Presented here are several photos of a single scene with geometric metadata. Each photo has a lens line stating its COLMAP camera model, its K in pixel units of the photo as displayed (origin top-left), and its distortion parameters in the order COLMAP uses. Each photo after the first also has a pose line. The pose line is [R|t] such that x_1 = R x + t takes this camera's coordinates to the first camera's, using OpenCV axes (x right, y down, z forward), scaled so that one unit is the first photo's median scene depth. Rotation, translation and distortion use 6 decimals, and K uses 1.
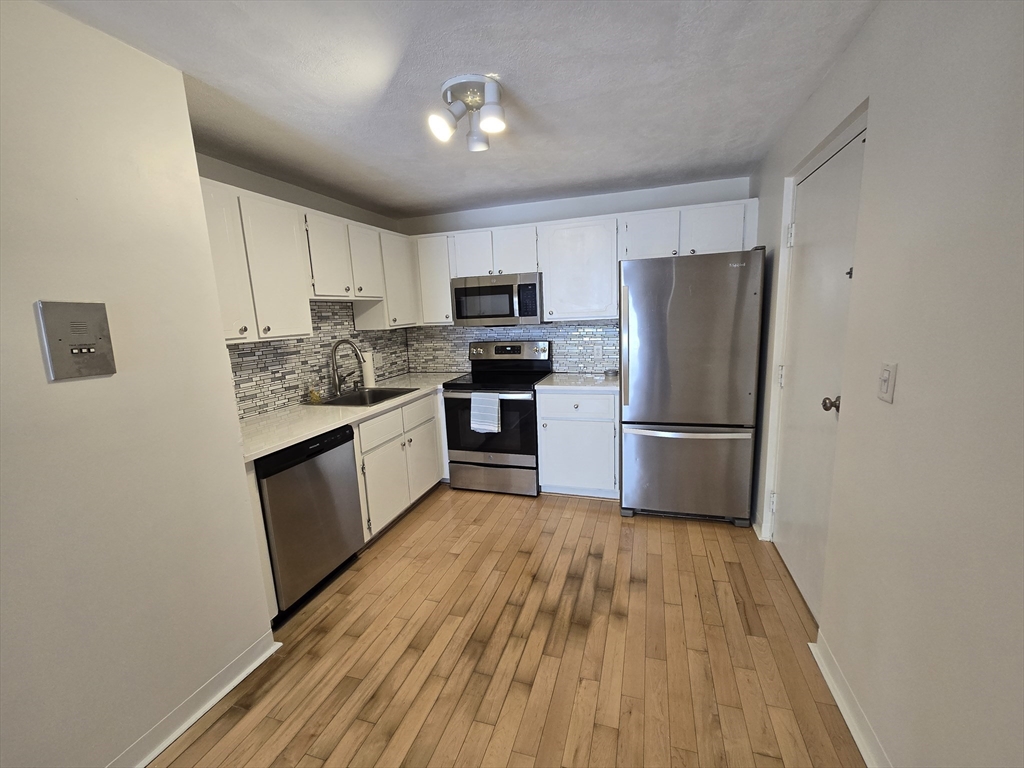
lens RADIAL K [[418.9, 0, 513.4], [0, 418.9, 391.4], [0, 0, 1]] dist [-0.000403, -0.000051]
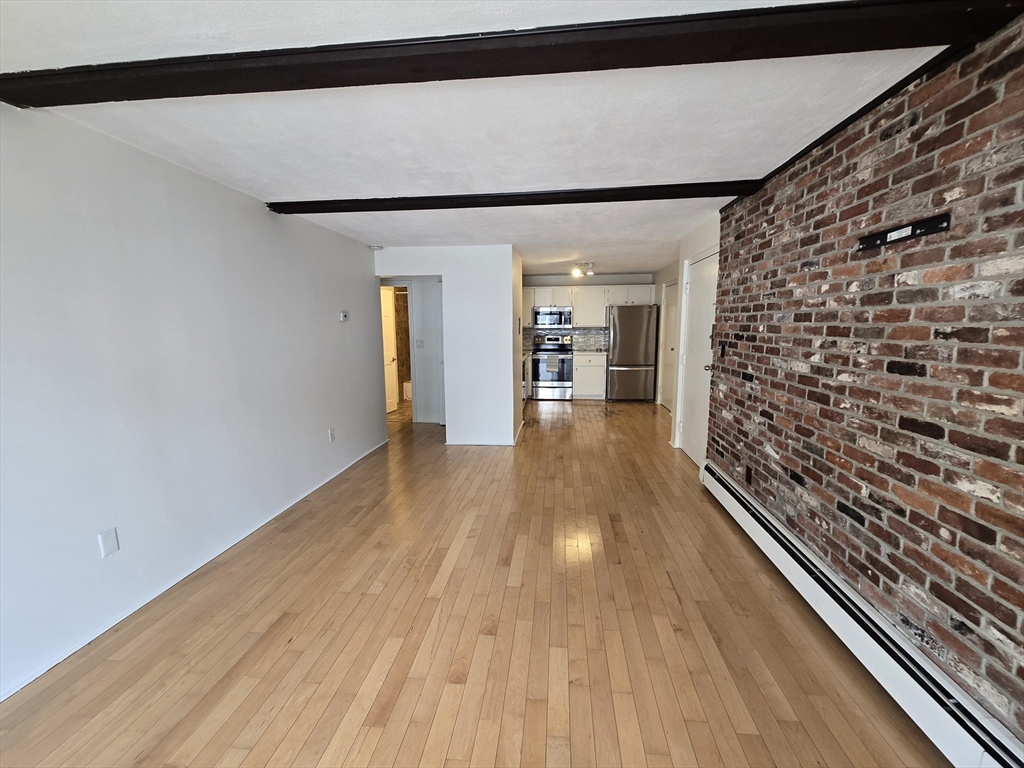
lens RADIAL K [[418.9, 0, 514.4], [0, 418.9, 376.1], [0, 0, 1]] dist [-0.000403, -0.000051]
pose [[0.979931, 0.018560, 0.198473, -0.808688], [-0.005872, 0.997912, -0.064325, 0.298886], [-0.199253, 0.061868, 0.977993, -1.394336]]
